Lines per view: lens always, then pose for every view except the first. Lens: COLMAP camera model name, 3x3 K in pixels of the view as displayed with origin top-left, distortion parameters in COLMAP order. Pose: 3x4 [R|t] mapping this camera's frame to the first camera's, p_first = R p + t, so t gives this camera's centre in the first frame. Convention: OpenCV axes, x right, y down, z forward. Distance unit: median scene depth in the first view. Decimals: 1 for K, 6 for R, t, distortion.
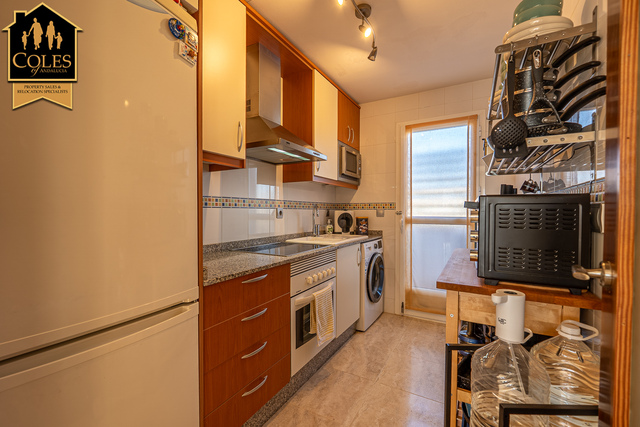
lens RADIAL K [[273.4, 0, 320.0], [0, 273.4, 213.5], [0, 0, 1]] dist [-0.000360, -0.000256]
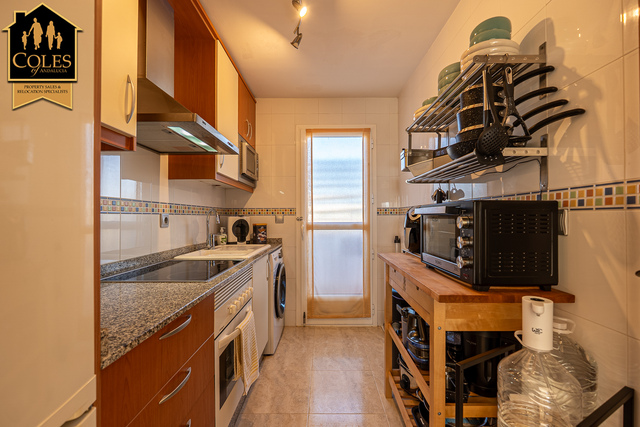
lens RADIAL K [[273.4, 0, 320.0], [0, 273.4, 213.5], [0, 0, 1]] dist [-0.000360, -0.000256]
pose [[0.873616, 0.001082, 0.486615, -0.126337], [0.009265, 0.999779, -0.018855, -0.002178], [-0.486528, 0.020980, 0.873413, 0.143191]]
